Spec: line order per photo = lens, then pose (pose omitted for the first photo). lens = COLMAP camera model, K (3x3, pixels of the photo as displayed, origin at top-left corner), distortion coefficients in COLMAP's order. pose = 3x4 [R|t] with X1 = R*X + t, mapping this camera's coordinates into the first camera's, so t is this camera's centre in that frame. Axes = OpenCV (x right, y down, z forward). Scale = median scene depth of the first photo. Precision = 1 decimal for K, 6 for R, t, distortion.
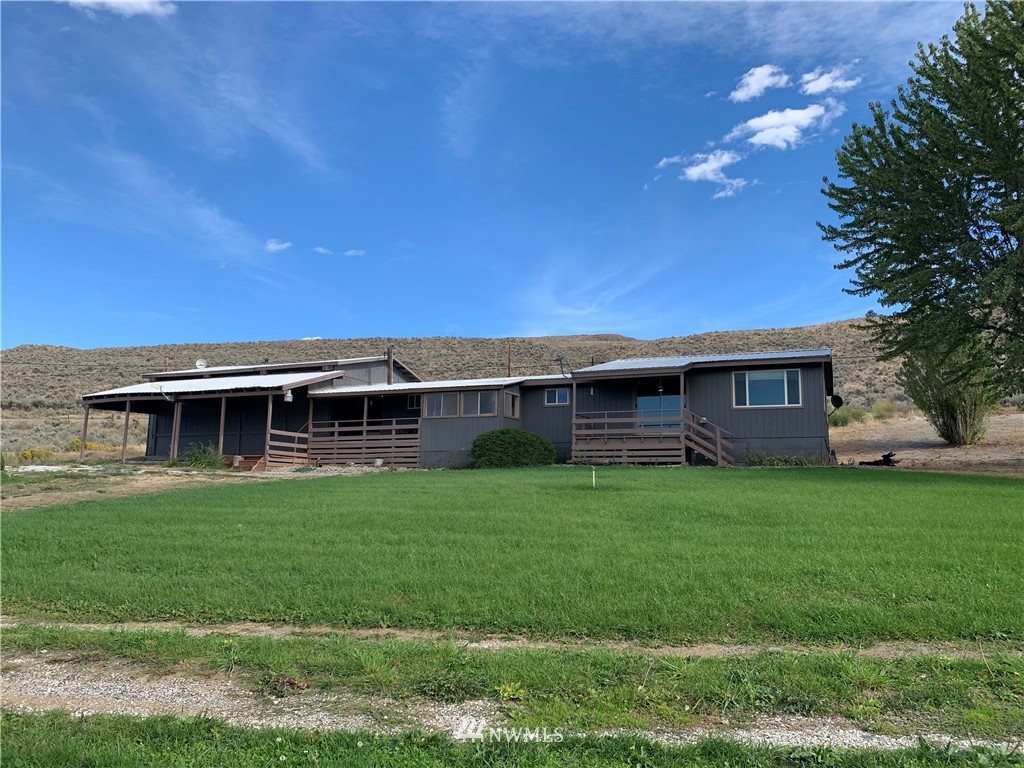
lens RADIAL K [[778.1, 0, 506.8], [0, 778.1, 379.8], [0, 0, 1]] dist [0.053531, -0.092018]
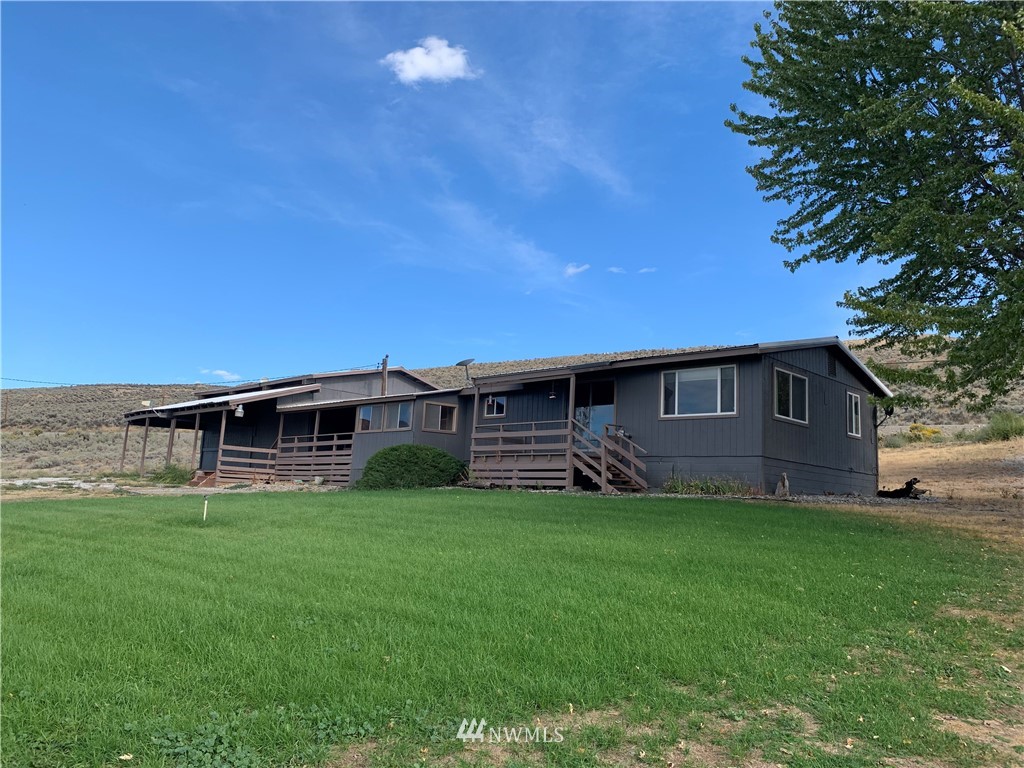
lens RADIAL K [[778.1, 0, 514.8], [0, 778.1, 386.3], [0, 0, 1]] dist [0.053531, -0.092018]
pose [[0.938662, -0.025154, -0.343919, 0.386460], [0.021903, 0.999671, -0.013335, 0.010585], [0.344141, 0.004985, 0.938905, 0.198211]]
